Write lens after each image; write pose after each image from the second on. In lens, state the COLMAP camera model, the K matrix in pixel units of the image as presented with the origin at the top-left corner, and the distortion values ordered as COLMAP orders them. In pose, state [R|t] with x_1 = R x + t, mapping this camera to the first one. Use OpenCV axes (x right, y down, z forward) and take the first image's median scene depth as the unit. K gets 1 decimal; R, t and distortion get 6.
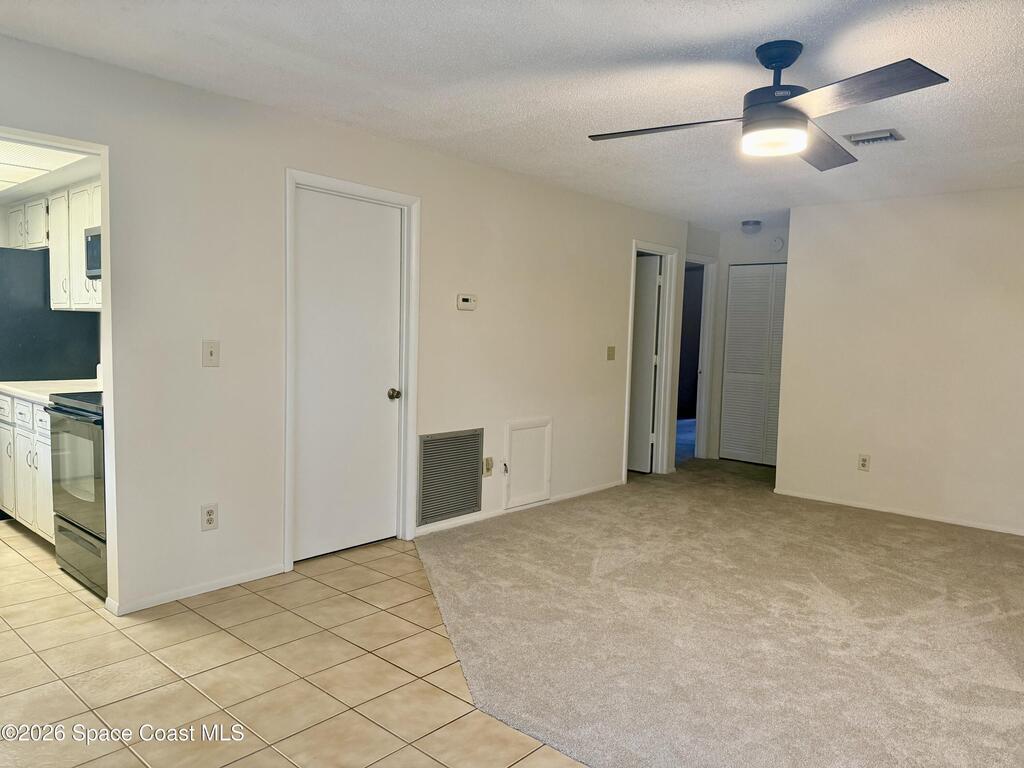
lens RADIAL K [[709.6, 0, 515.3], [0, 709.6, 388.5], [0, 0, 1]] dist [0.019591, -0.039369]
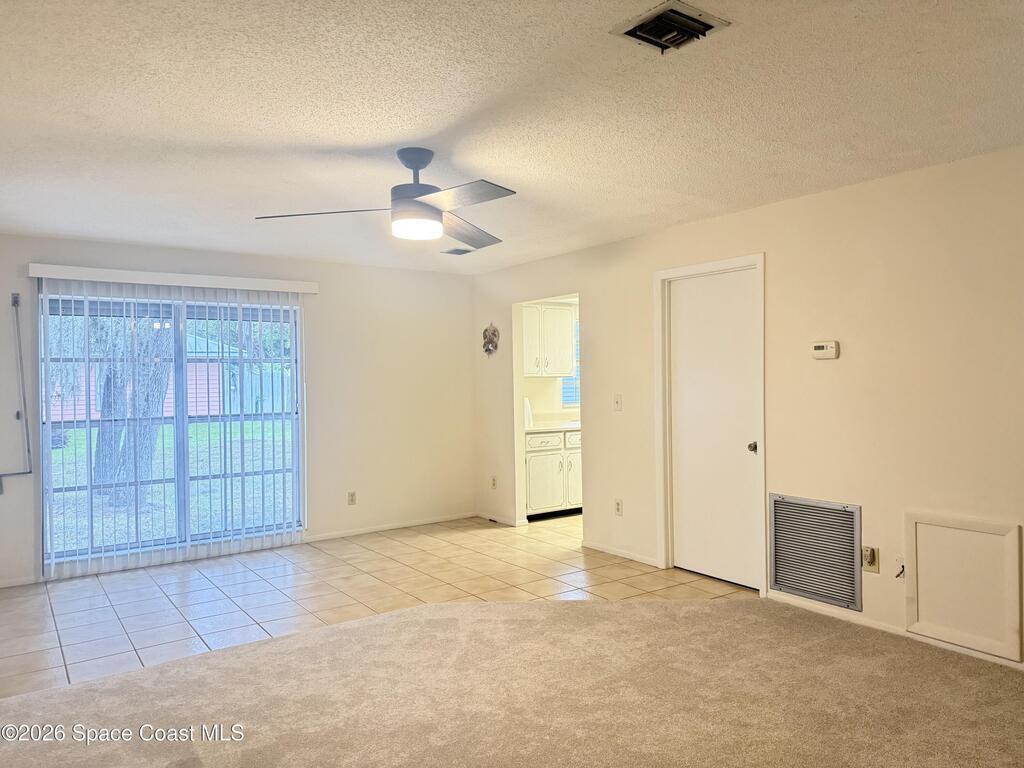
lens RADIAL K [[709.6, 0, 522.0], [0, 709.6, 377.3], [0, 0, 1]] dist [0.019591, -0.039369]
pose [[-0.235566, -0.027551, -0.971468, 0.859135], [-0.071445, 0.997384, -0.010962, -0.053793], [0.969229, 0.066825, -0.236918, 0.857621]]
